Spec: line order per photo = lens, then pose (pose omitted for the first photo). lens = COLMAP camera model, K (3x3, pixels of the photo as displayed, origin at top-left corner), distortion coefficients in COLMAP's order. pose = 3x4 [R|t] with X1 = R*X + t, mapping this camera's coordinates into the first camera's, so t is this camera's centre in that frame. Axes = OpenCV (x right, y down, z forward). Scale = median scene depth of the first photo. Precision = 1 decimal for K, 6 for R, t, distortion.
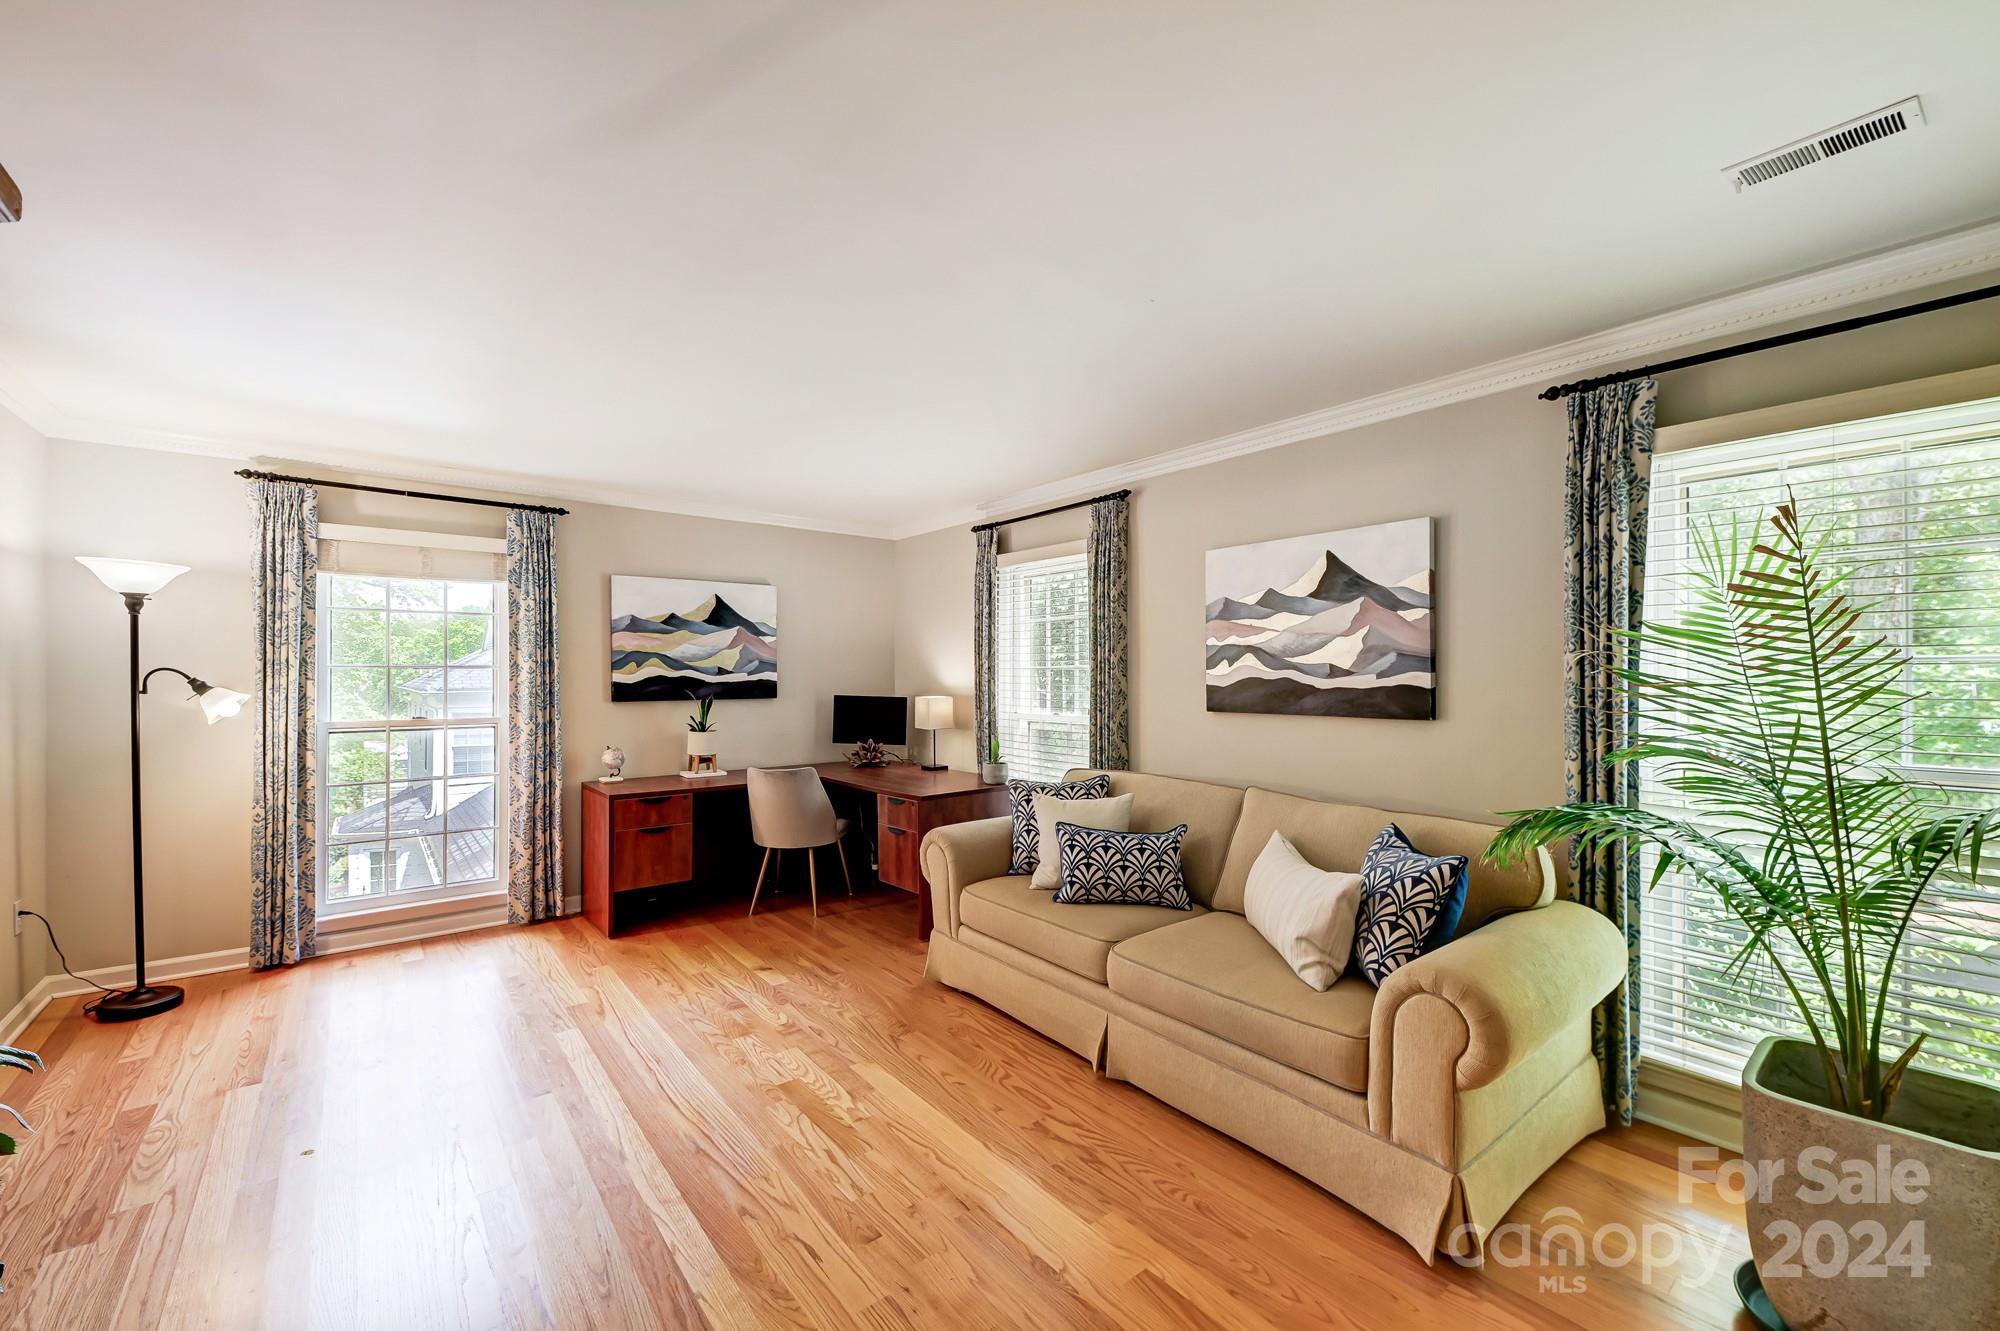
lens RADIAL K [[791.8, 0, 1003.4], [0, 791.8, 673.9], [0, 0, 1]] dist [0.016411, -0.009609]
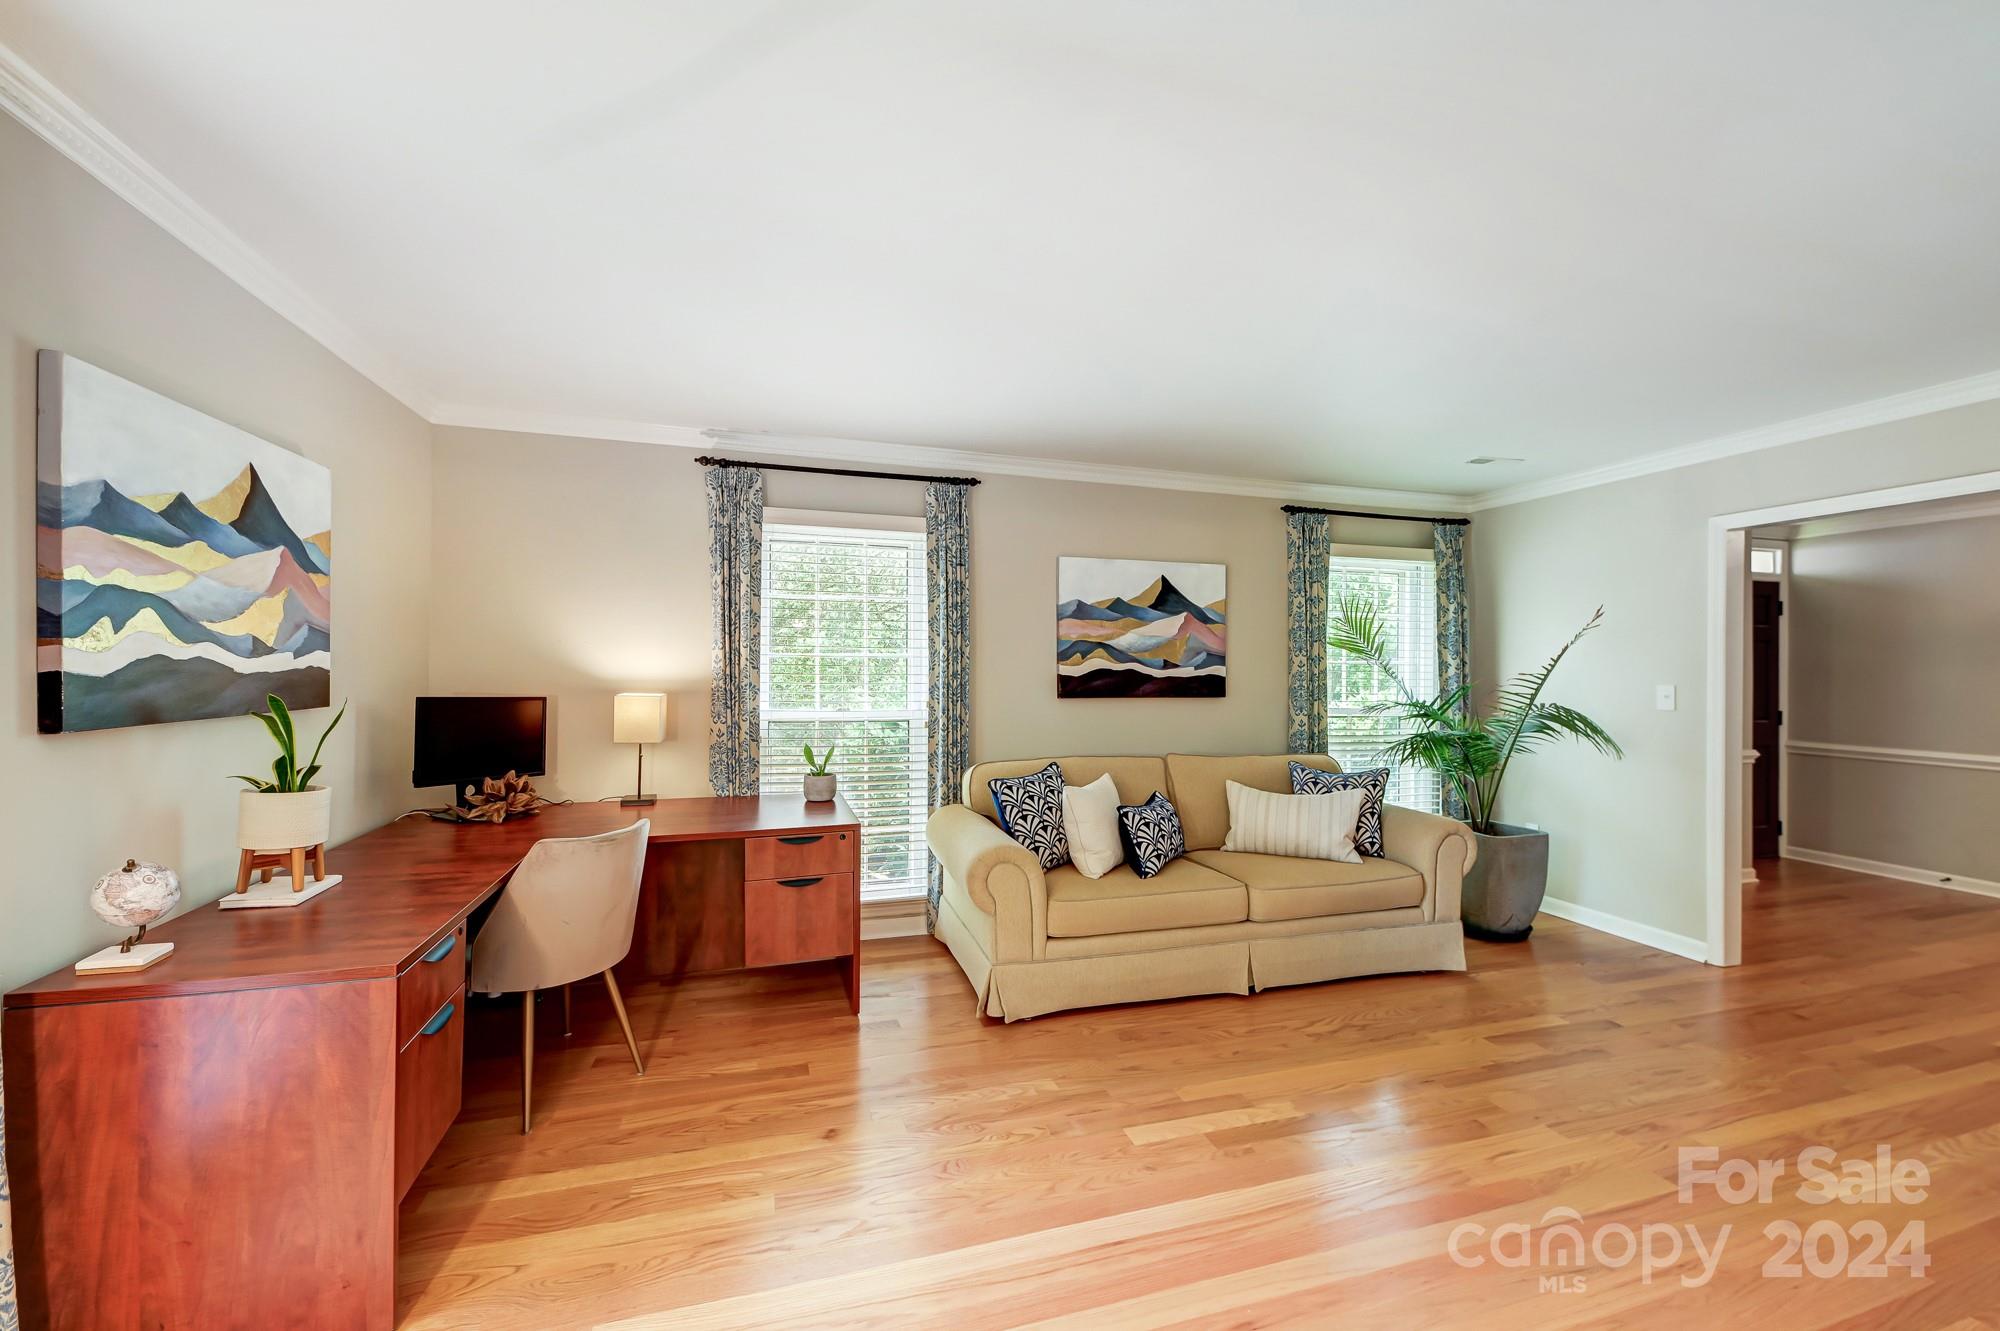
lens RADIAL K [[791.8, 0, 1003.4], [0, 791.8, 673.9], [0, 0, 1]] dist [0.016411, -0.009609]
pose [[0.369392, -0.006691, 0.929250, -0.854112], [-0.013491, 0.999830, 0.012563, -0.000682], [-0.929176, -0.017177, 0.369239, 0.670627]]
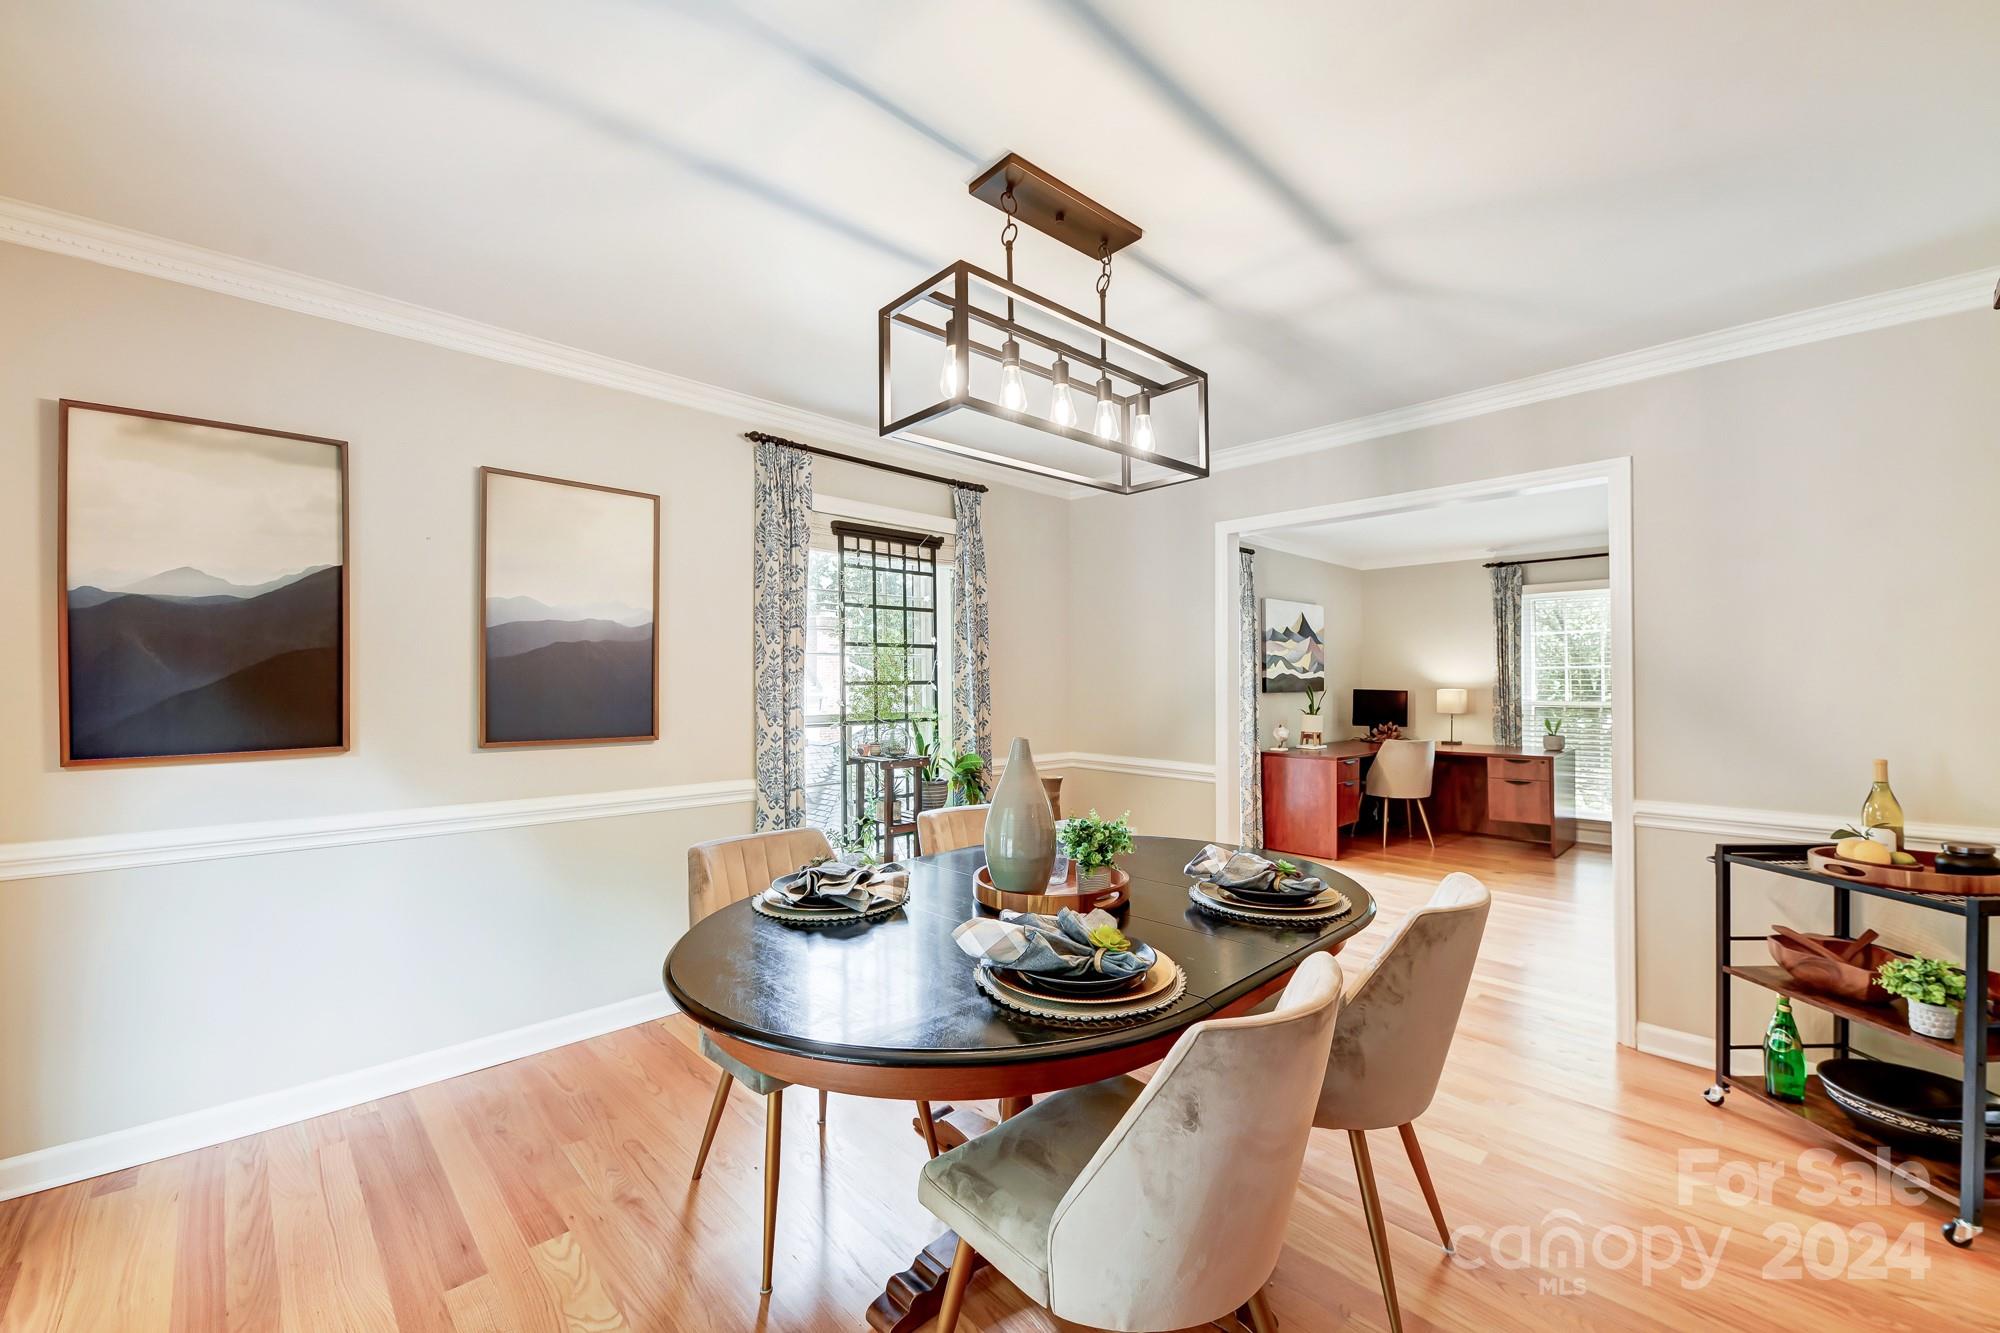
lens RADIAL K [[791.8, 0, 1003.4], [0, 791.8, 674.9], [0, 0, 1]] dist [0.016411, -0.009609]
pose [[0.995850, -0.003630, 0.090934, -1.383484], [0.004039, 0.999983, -0.004310, 0.010159], [-0.090917, 0.004659, 0.995848, -0.390707]]
